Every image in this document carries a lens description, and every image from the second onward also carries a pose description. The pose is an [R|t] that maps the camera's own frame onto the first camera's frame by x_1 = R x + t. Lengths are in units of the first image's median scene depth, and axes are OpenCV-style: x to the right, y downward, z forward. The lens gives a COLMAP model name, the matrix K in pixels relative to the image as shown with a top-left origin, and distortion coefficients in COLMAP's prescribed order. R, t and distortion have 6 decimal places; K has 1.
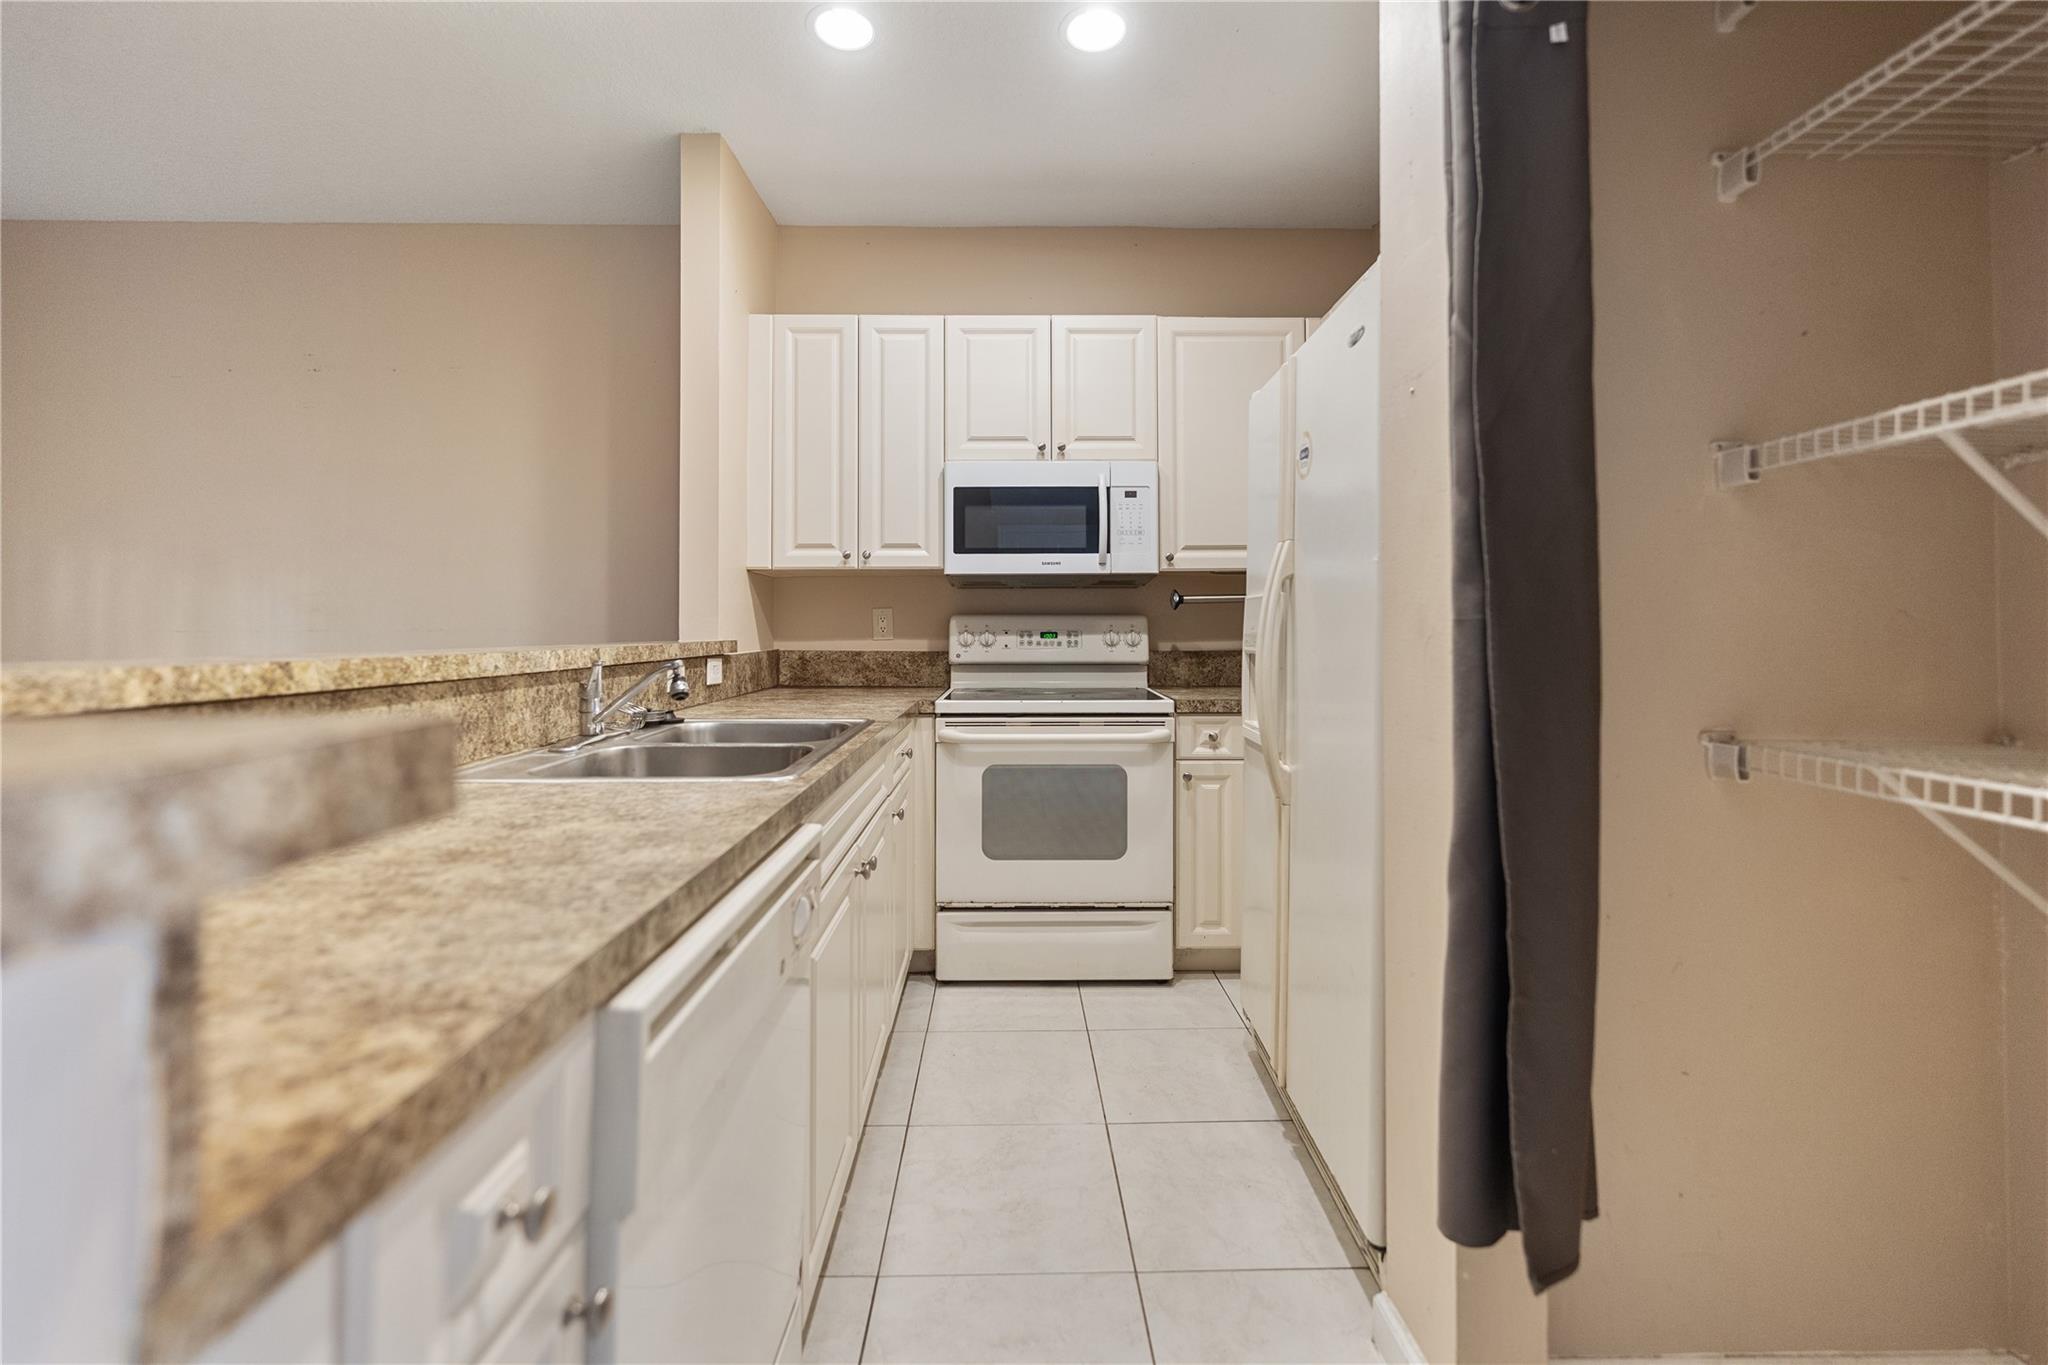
lens RADIAL K [[846.3, 0, 1026.9], [0, 846.3, 616.2], [0, 0, 1]] dist [-0.000811, -0.000471]
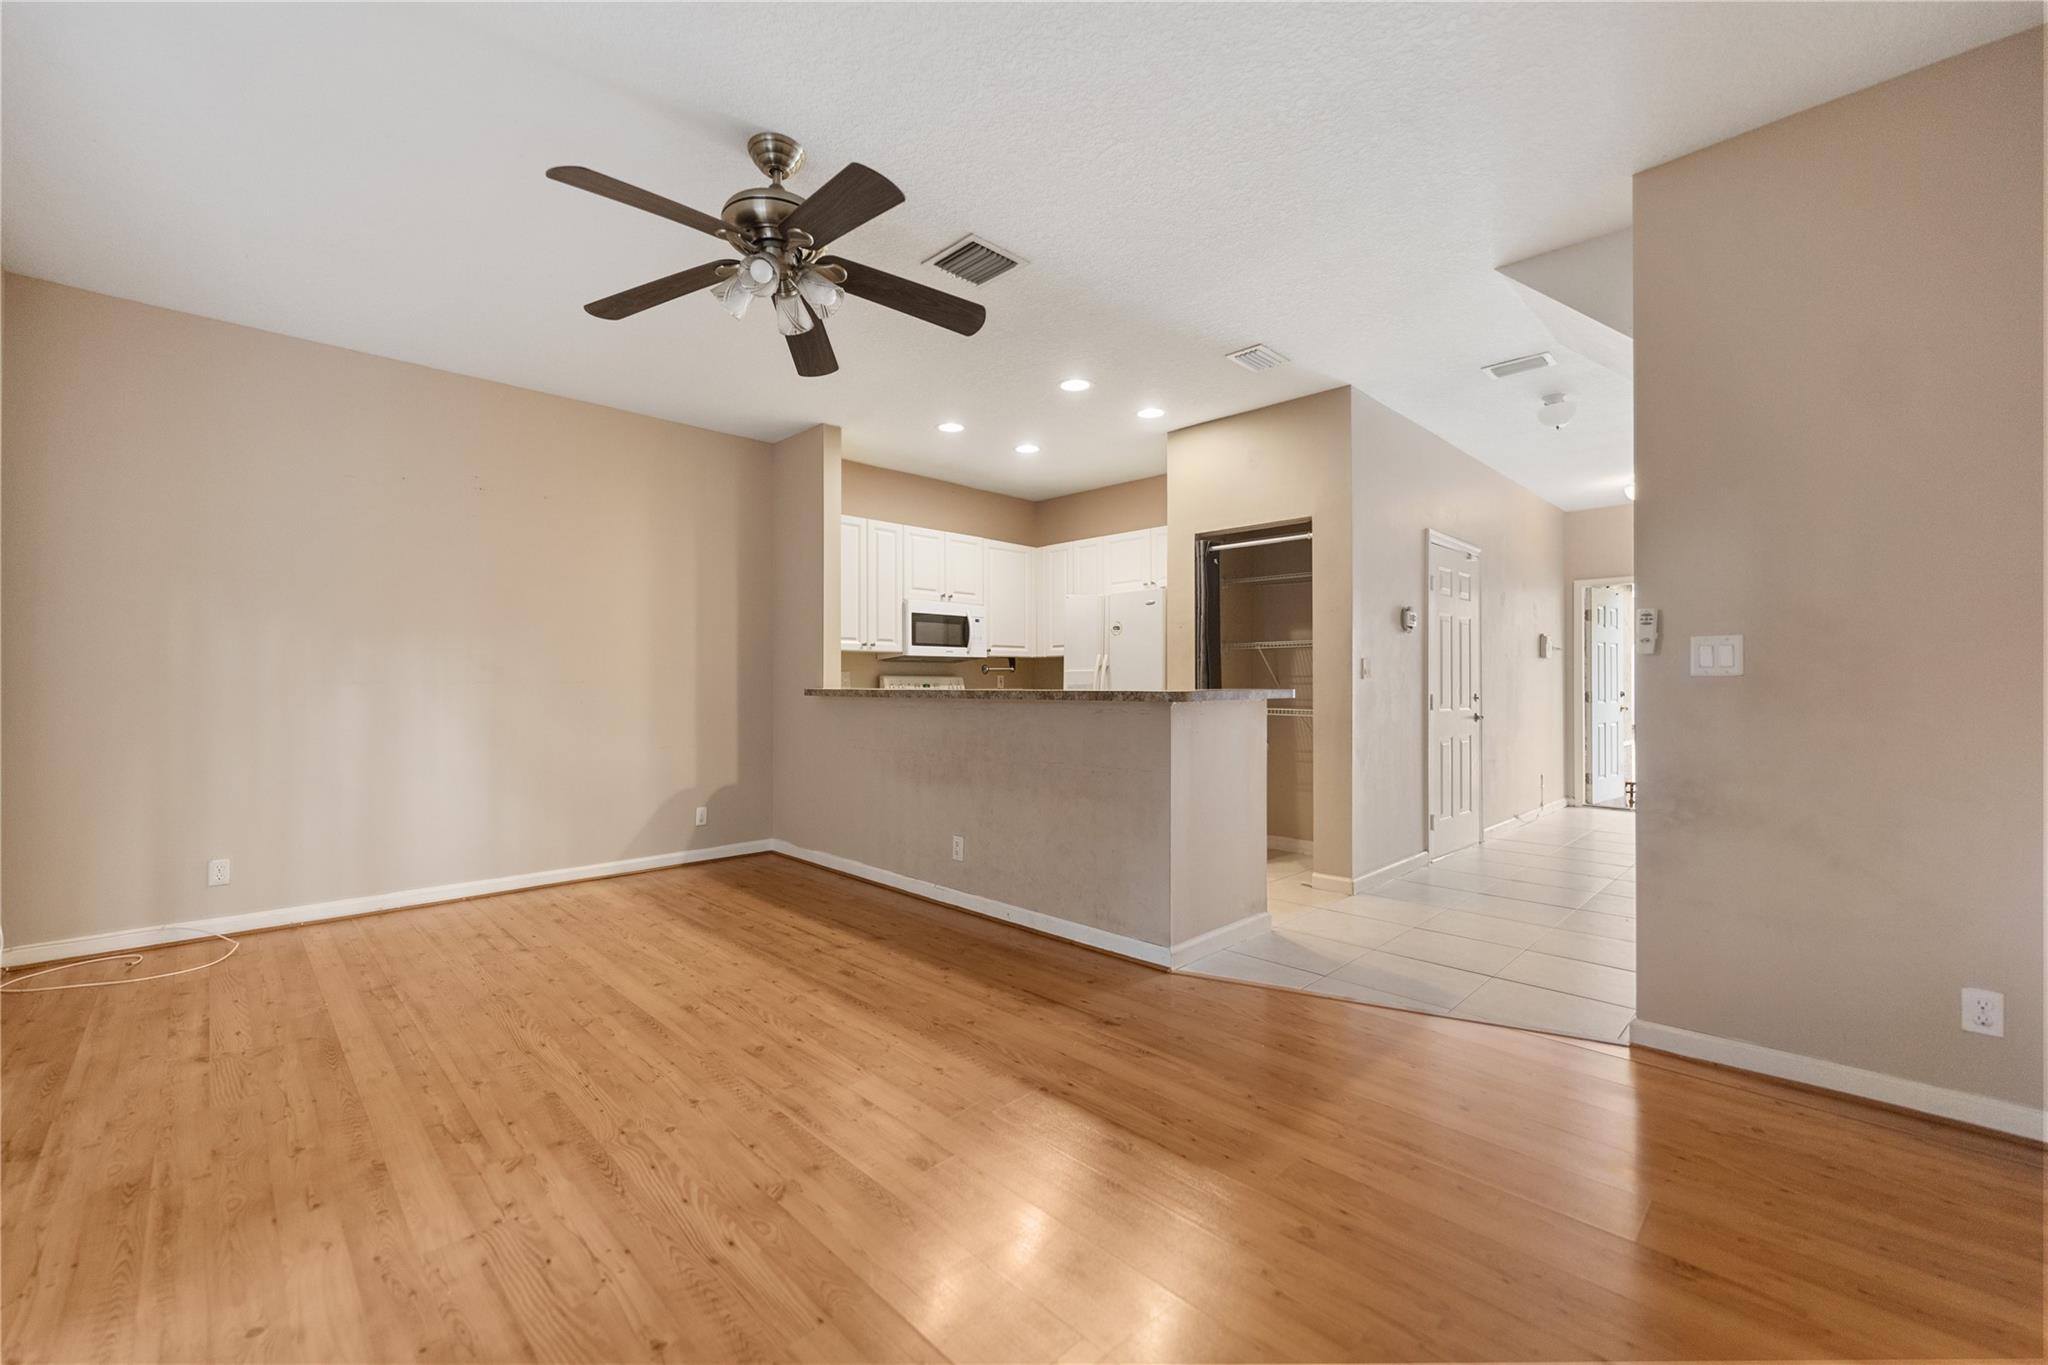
lens RADIAL K [[823.0, 0, 1024.0], [0, 823.0, 682.5], [0, 0, 1]] dist [-0.003139, -0.000446]
pose [[0.723580, 0.003511, 0.690231, -1.302135], [-0.011271, 0.999914, 0.006729, -0.001401], [-0.690148, -0.012649, 0.723558, -0.637144]]
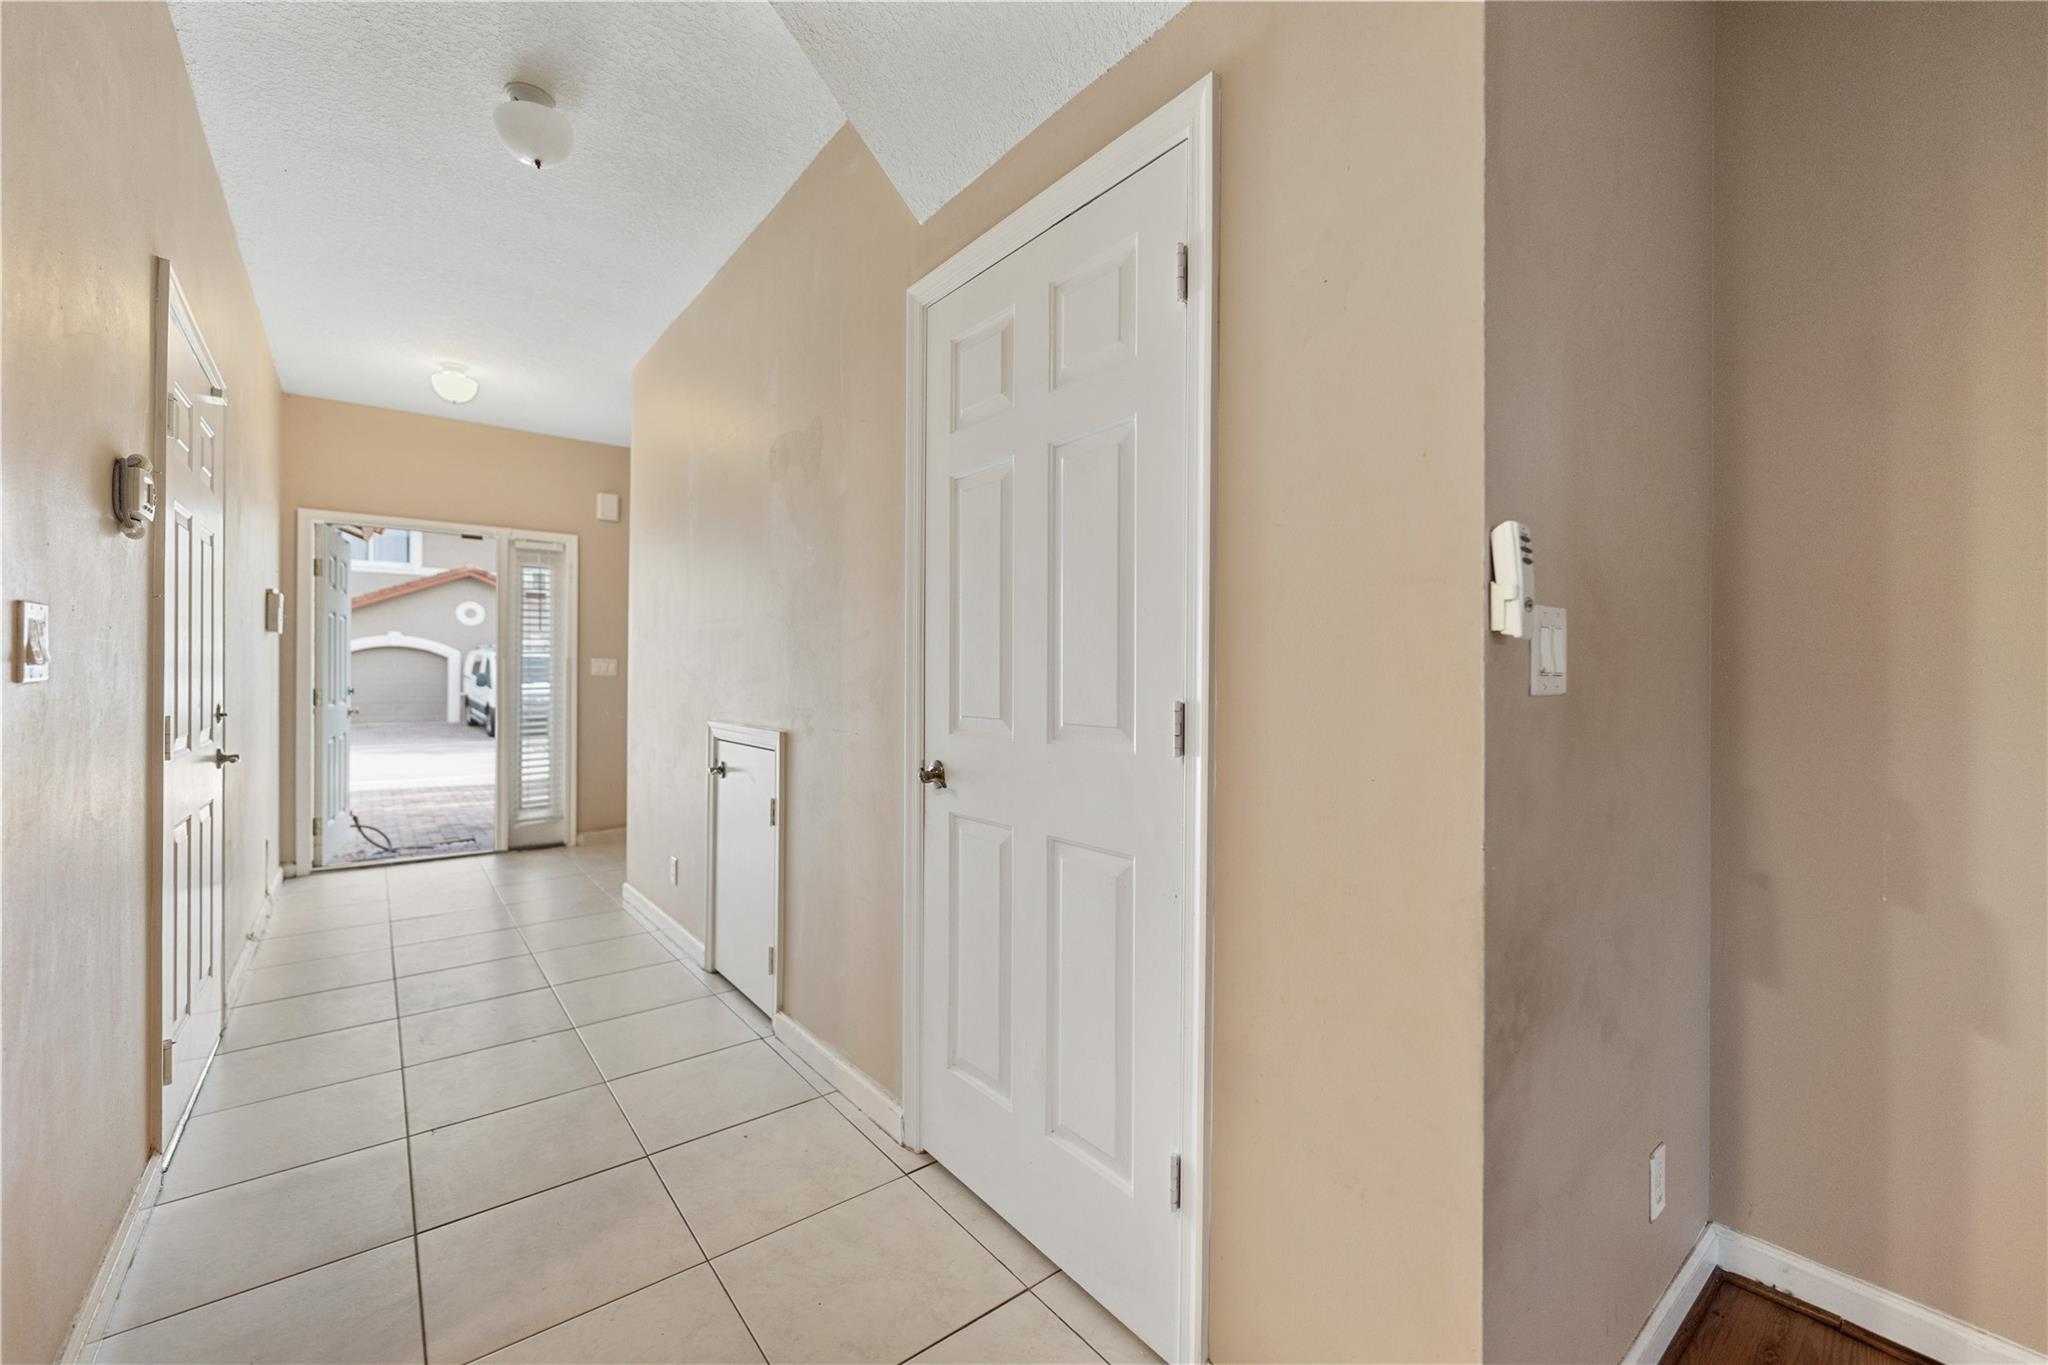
lens RADIAL K [[832.6, 0, 1030.2], [0, 832.6, 680.5], [0, 0, 1]] dist [-0.001334, 0.000285]
pose [[-0.607609, -0.007600, 0.794200, -0.355627], [-0.017407, 0.999841, -0.003749, -0.011582], [-0.794045, -0.016103, -0.607645, -0.085705]]
